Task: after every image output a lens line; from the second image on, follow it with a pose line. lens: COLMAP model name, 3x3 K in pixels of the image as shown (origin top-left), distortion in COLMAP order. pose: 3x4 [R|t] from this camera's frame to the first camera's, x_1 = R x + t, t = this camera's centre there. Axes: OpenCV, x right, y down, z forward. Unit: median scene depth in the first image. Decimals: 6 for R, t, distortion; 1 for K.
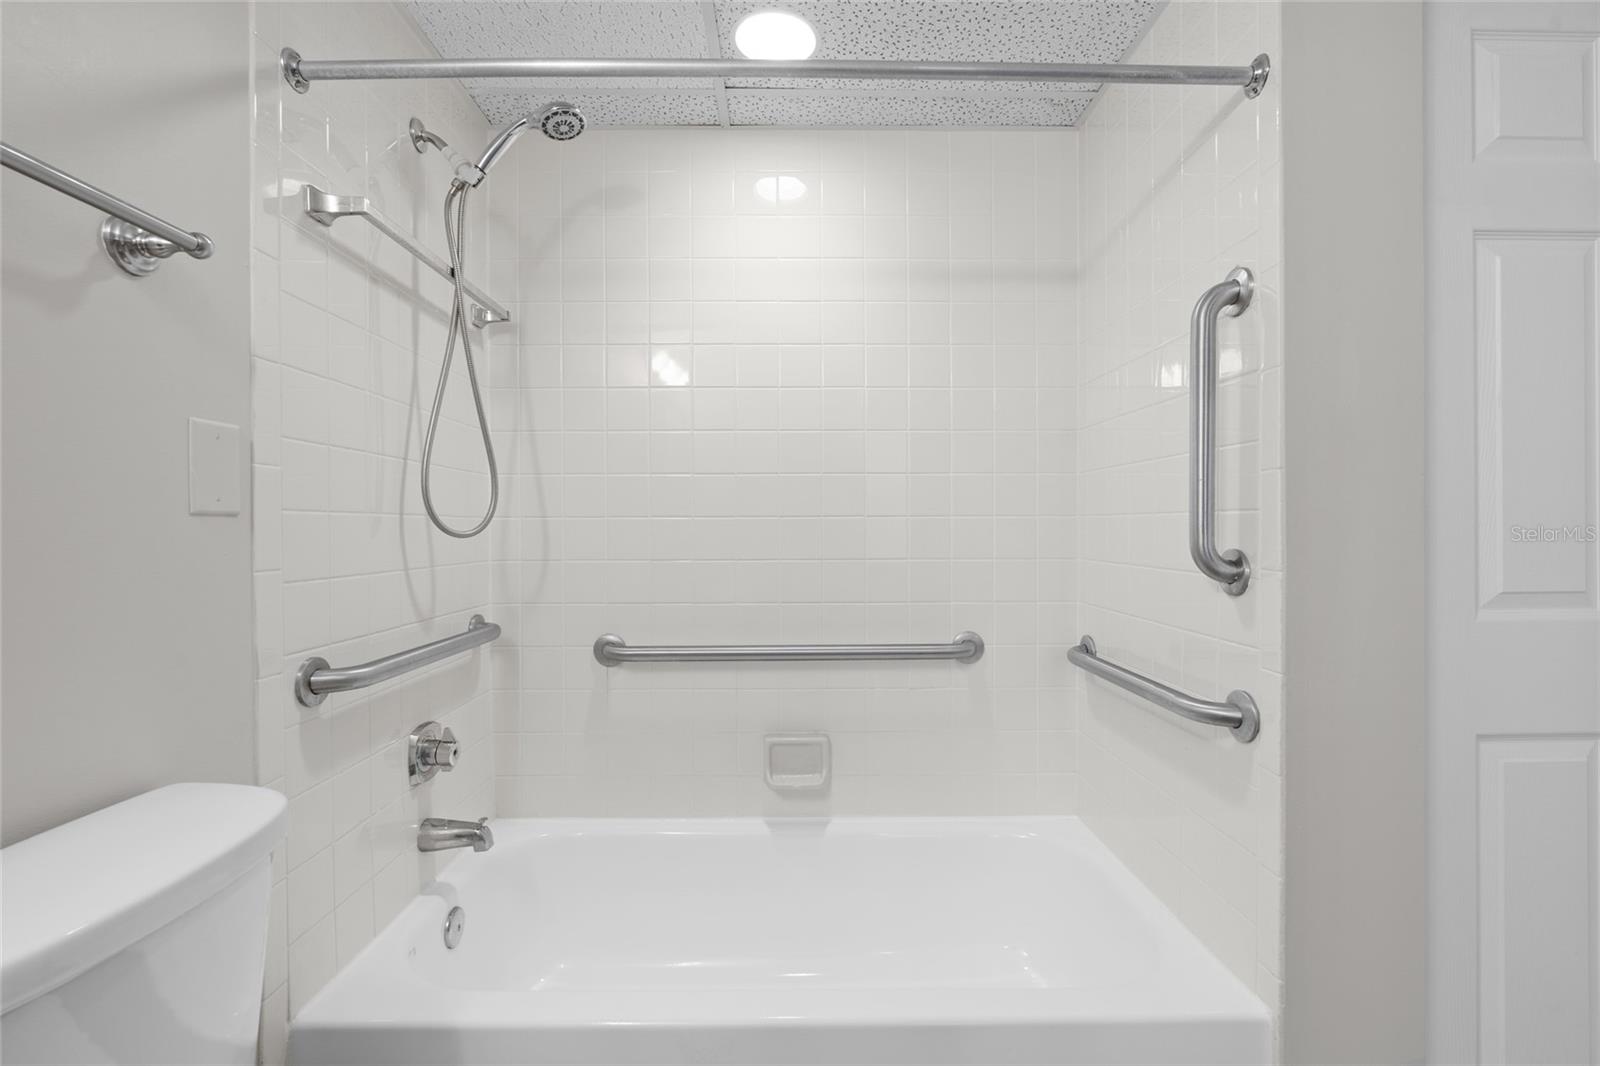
lens RADIAL K [[723.4, 0, 799.2], [0, 723.4, 533.5], [0, 0, 1]] dist [-0.011473, 0.004400]
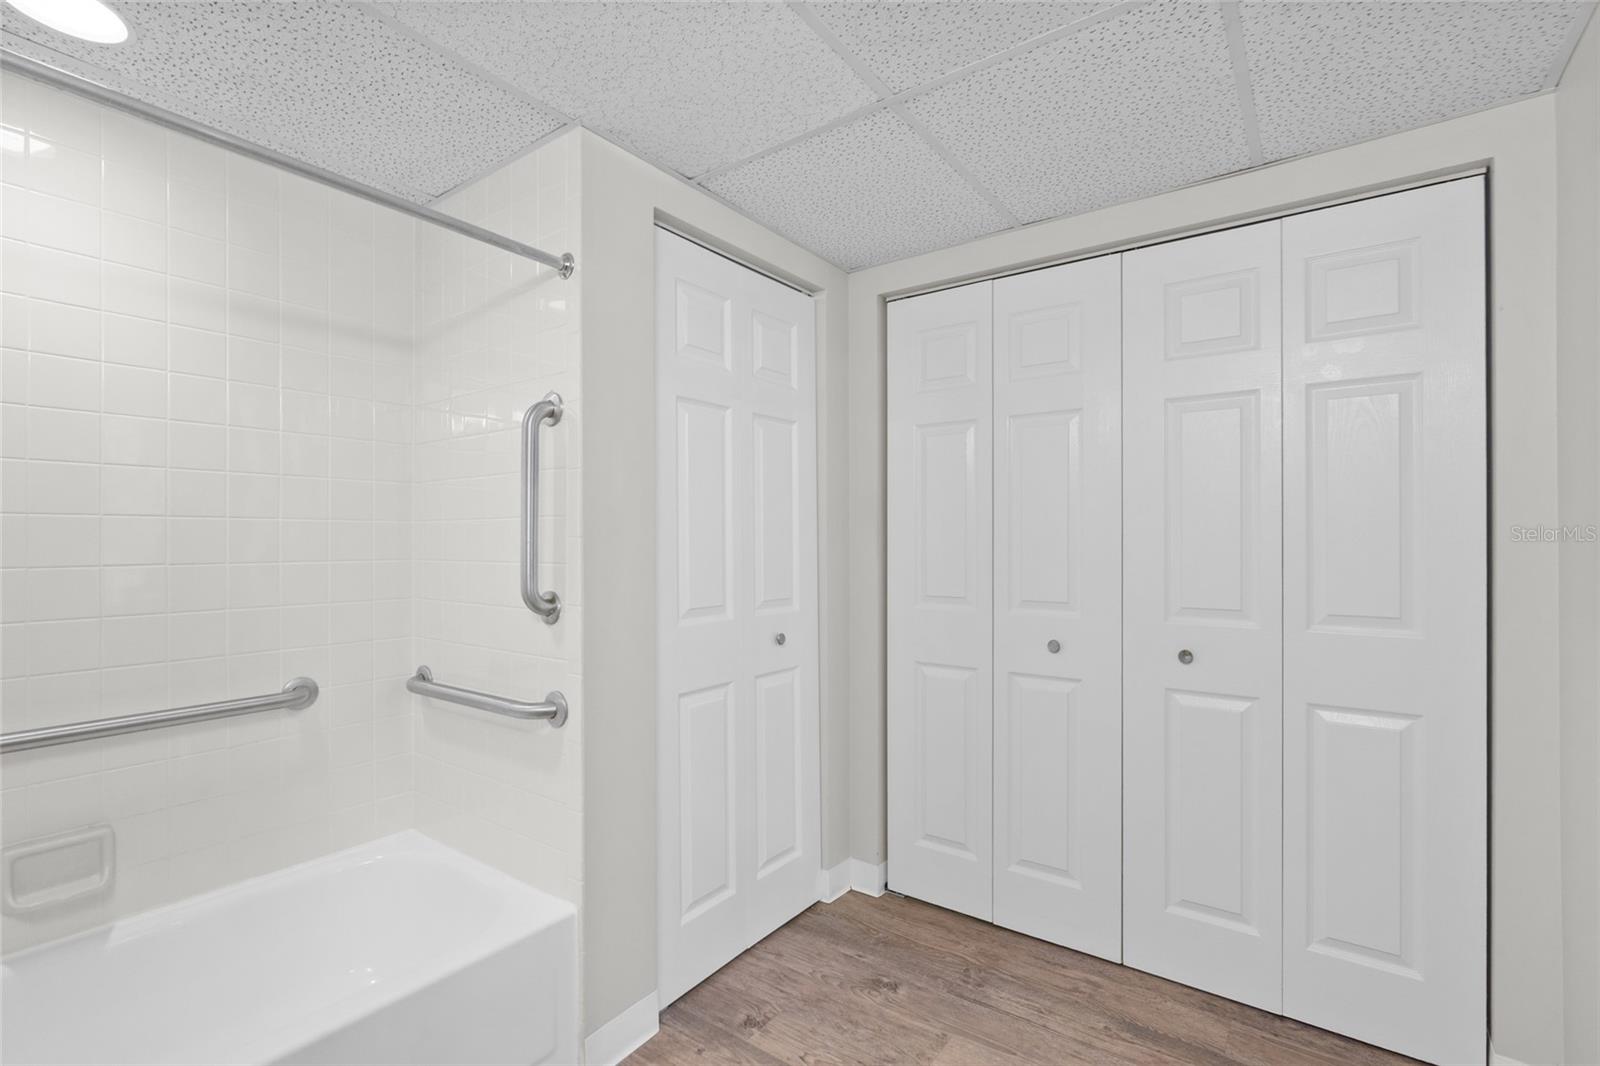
lens RADIAL K [[723.4, 0, 811.7], [0, 723.4, 535.6], [0, 0, 1]] dist [-0.011473, 0.004400]
pose [[0.585641, 0.006121, 0.810547, -0.238553], [0.005786, 0.999914, -0.011732, -0.066736], [-0.810550, 0.011561, 0.585555, -0.237764]]
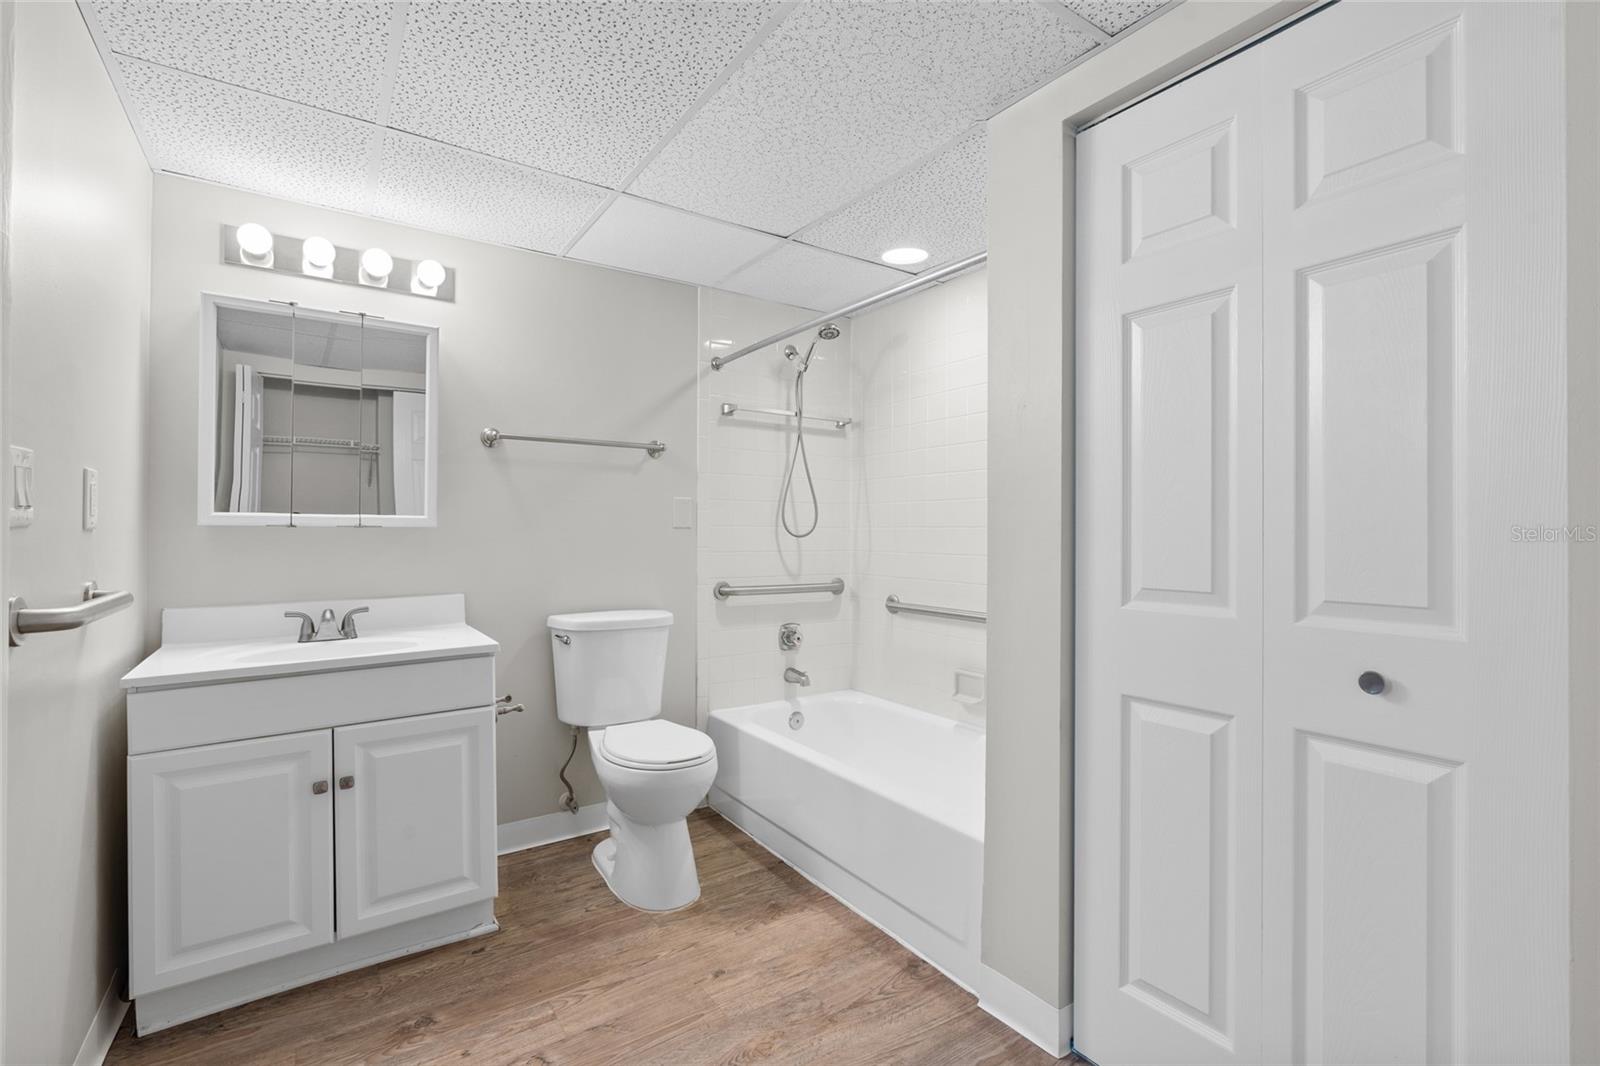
lens RADIAL K [[723.4, 0, 791.9], [0, 723.4, 532.1], [0, 0, 1]] dist [-0.011473, 0.004400]
pose [[0.545102, 0.005499, -0.838352, 1.618277], [-0.012602, 0.999919, -0.001634, -0.007913], [0.838275, 0.011456, 0.545127, -0.227206]]
